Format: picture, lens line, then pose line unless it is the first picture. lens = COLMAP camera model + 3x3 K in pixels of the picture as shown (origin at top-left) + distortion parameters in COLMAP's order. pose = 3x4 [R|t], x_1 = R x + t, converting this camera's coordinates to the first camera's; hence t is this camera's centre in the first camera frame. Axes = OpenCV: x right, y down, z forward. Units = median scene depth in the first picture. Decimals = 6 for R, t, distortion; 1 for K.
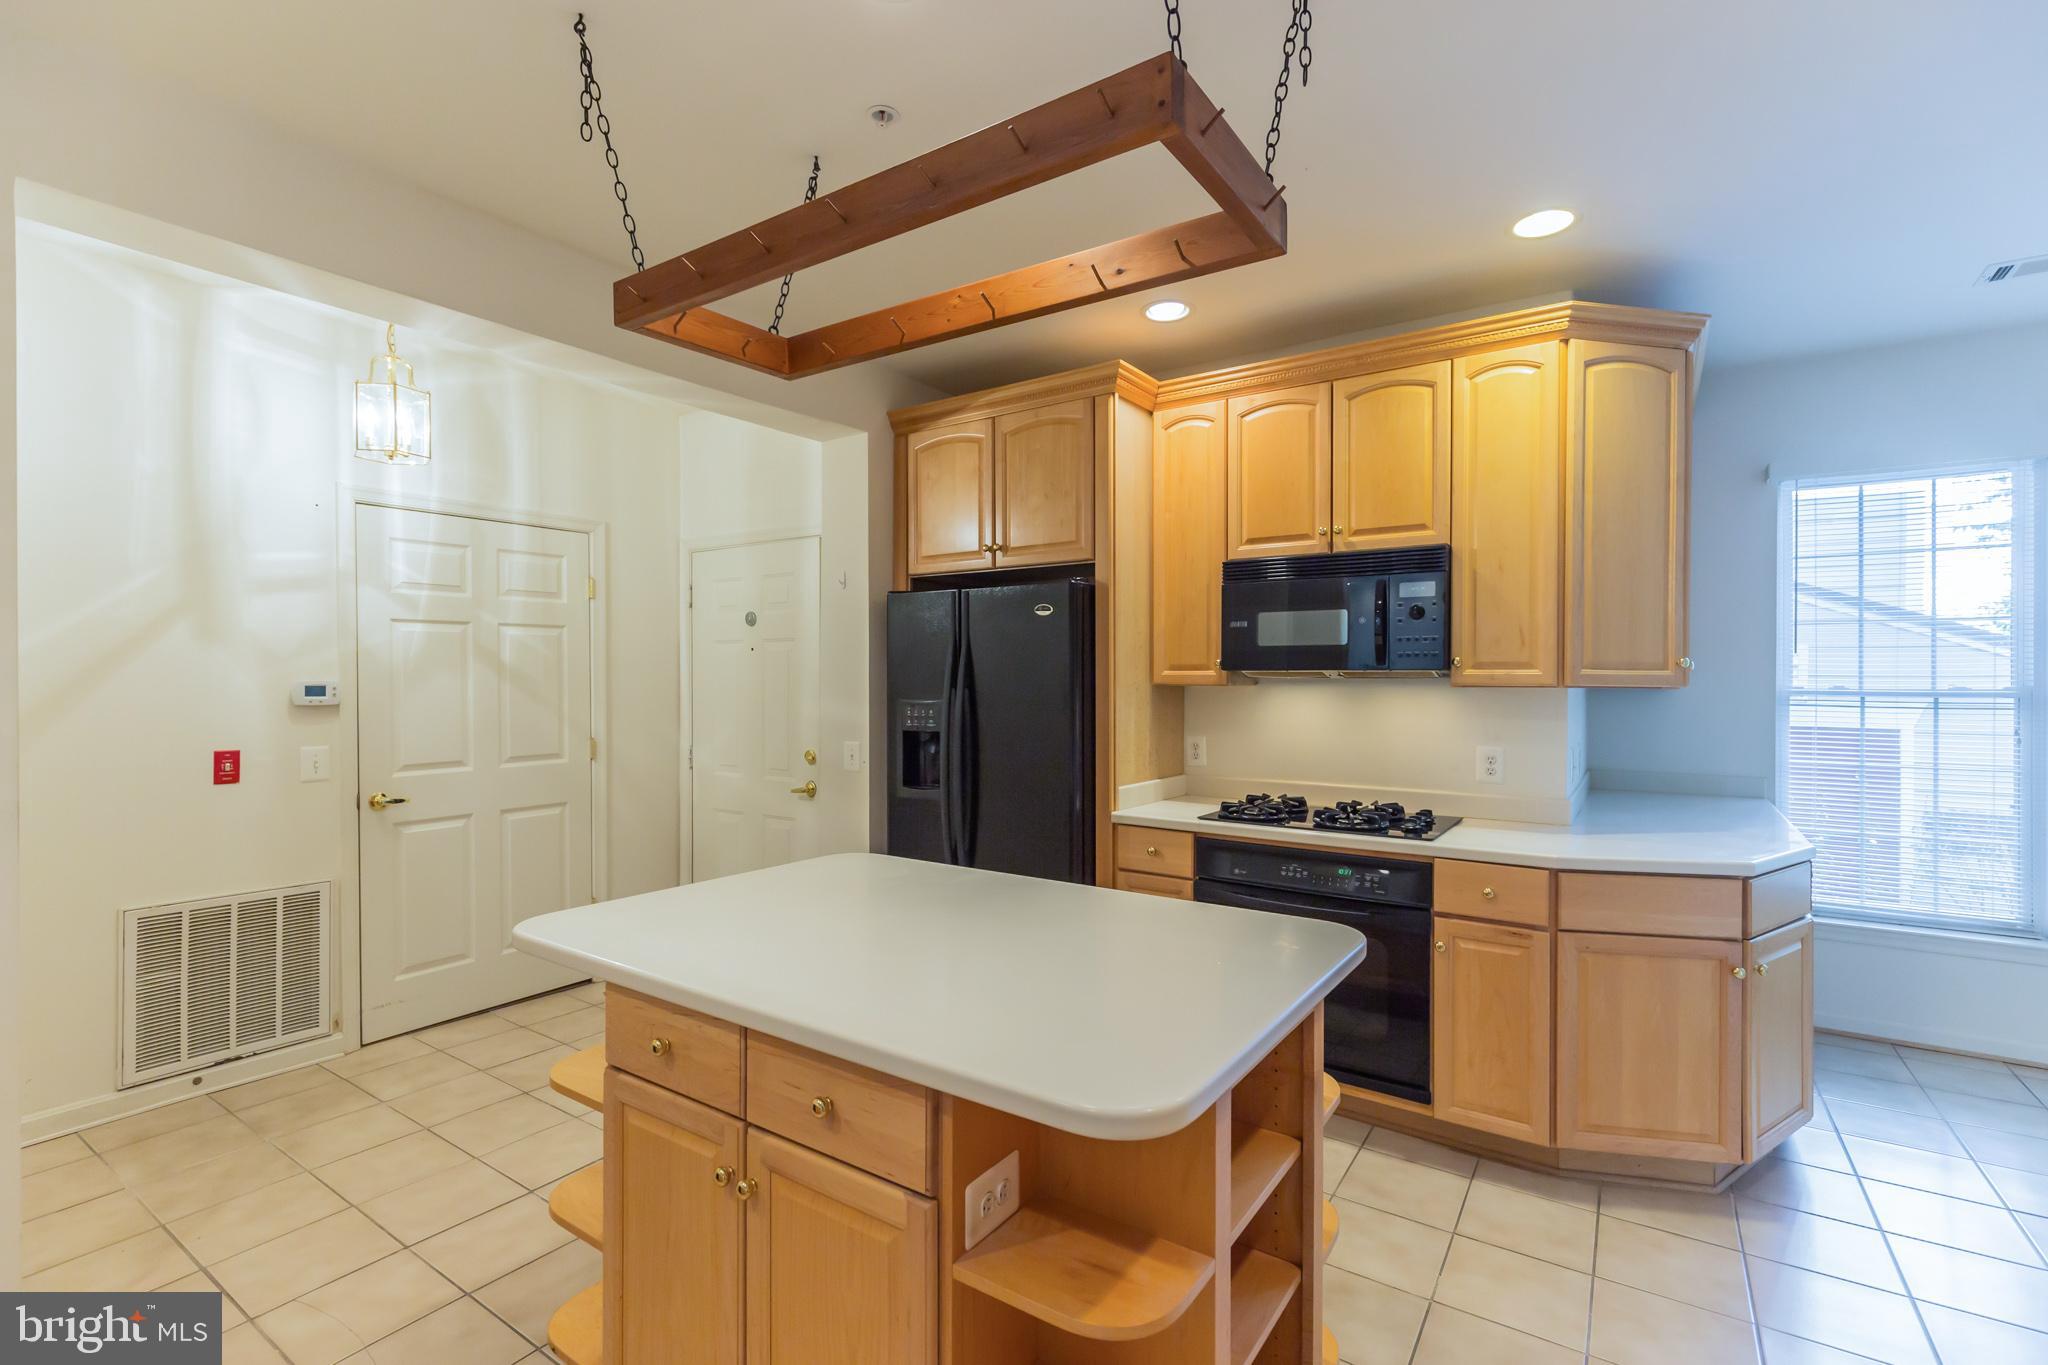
lens RADIAL K [[929.8, 0, 1024.8], [0, 929.8, 675.2], [0, 0, 1]] dist [0.005143, 0.000762]
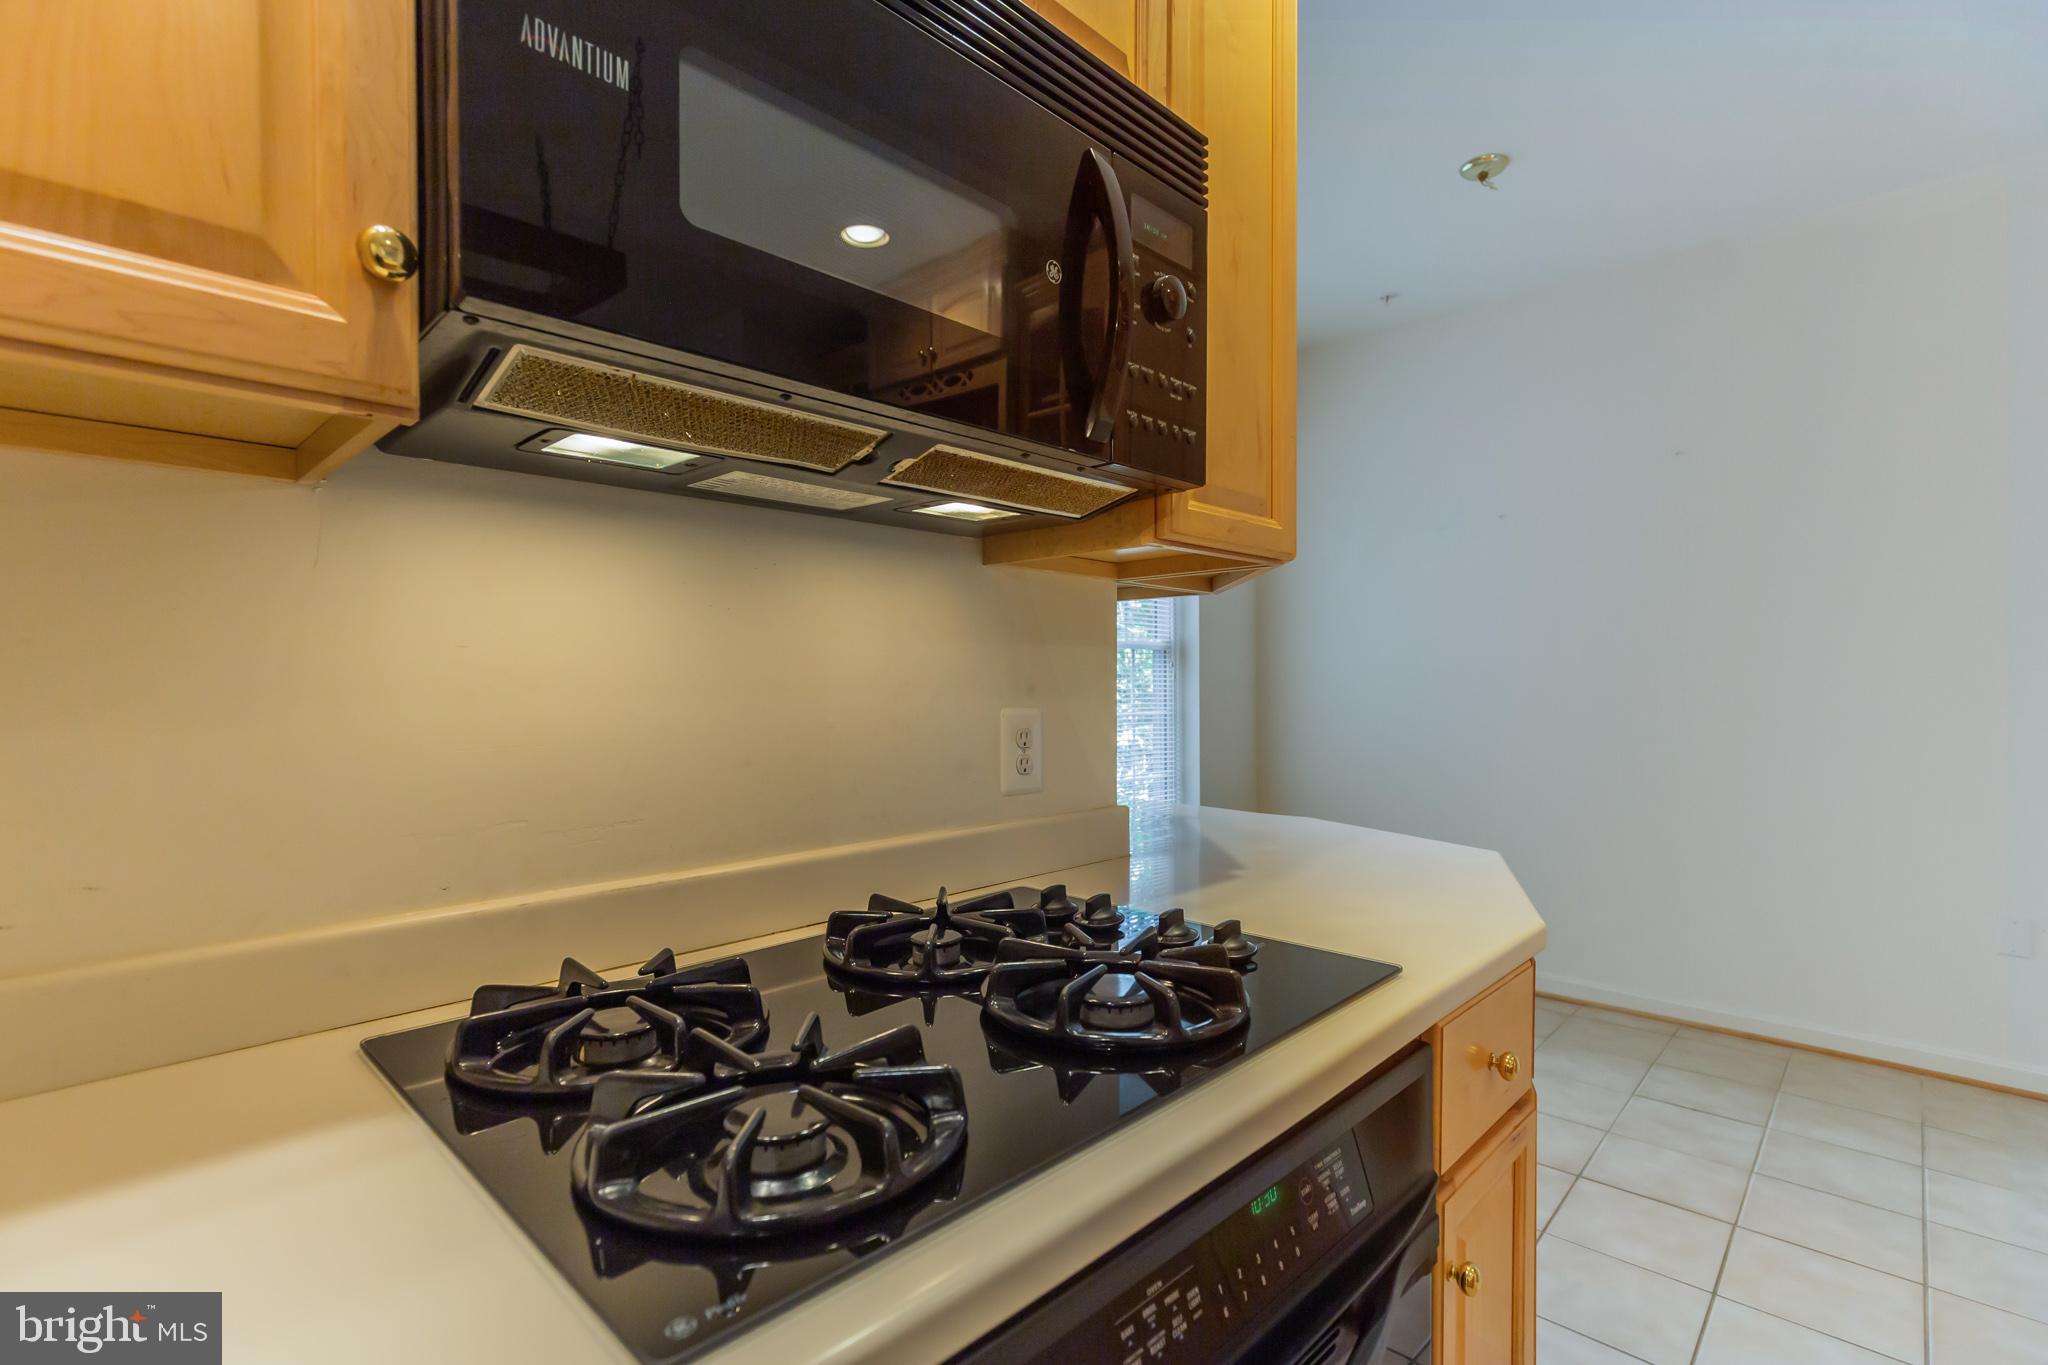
lens RADIAL K [[929.8, 0, 1022.4], [0, 929.8, 681.0], [0, 0, 1]] dist [0.005143, 0.000762]
pose [[0.179950, -0.004831, 0.983664, 0.118440], [0.003311, 0.999985, 0.004306, 0.093239], [-0.983670, 0.002482, 0.179963, 1.383161]]
